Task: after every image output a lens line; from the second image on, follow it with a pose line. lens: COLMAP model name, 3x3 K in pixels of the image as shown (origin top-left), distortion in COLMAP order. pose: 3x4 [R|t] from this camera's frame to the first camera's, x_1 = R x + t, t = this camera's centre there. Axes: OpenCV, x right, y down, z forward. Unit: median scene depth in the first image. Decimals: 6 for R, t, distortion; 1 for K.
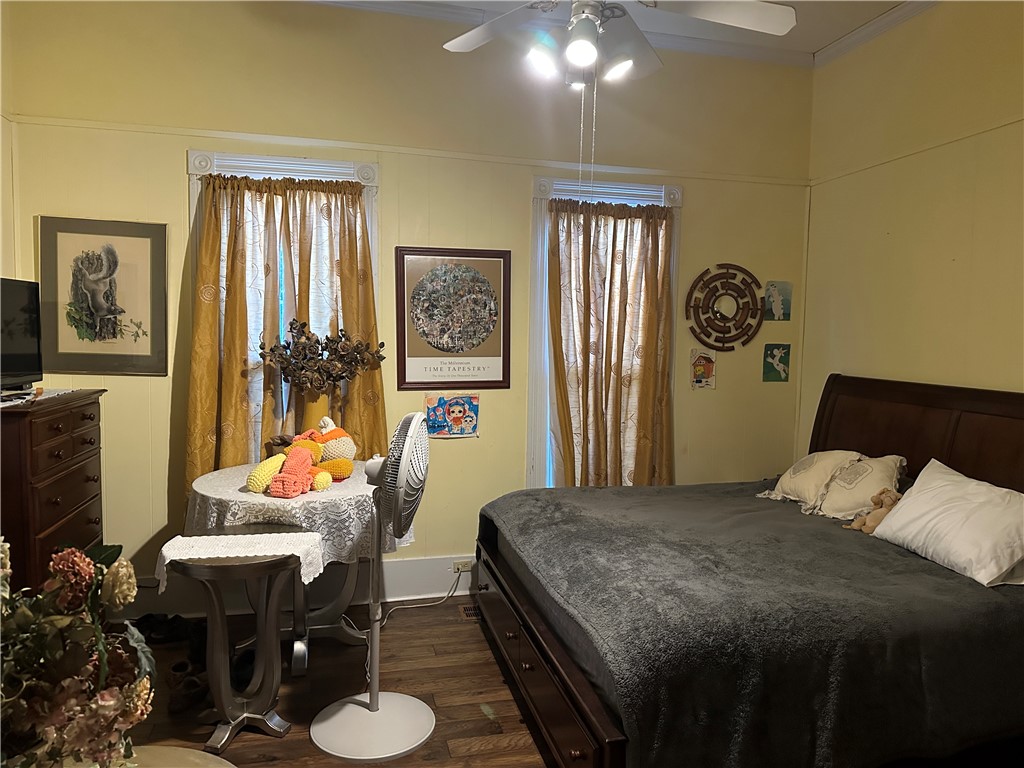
lens RADIAL K [[719.4, 0, 510.2], [0, 719.4, 384.7], [0, 0, 1]] dist [0.033623, -0.038403]
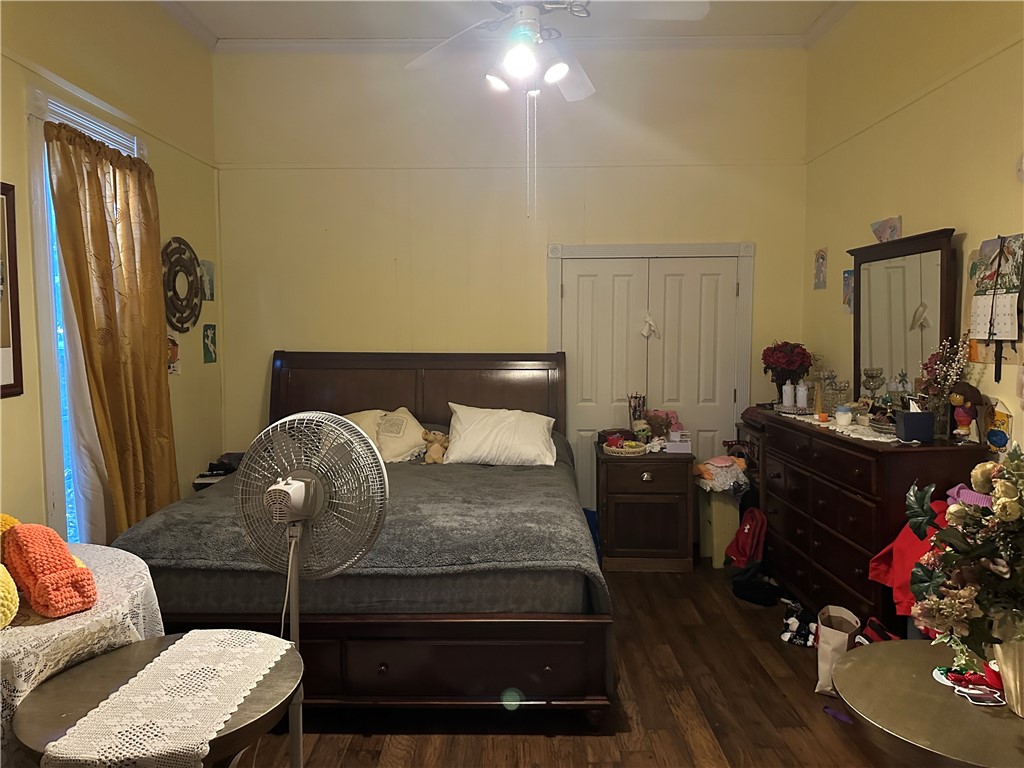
lens RADIAL K [[719.4, 0, 507.9], [0, 719.4, 382.6], [0, 0, 1]] dist [0.033623, -0.038403]
pose [[0.237786, -0.089676, 0.967169, -0.510337], [0.073042, 0.994561, 0.074258, -0.021509], [-0.968567, 0.052986, 0.243042, 0.380096]]
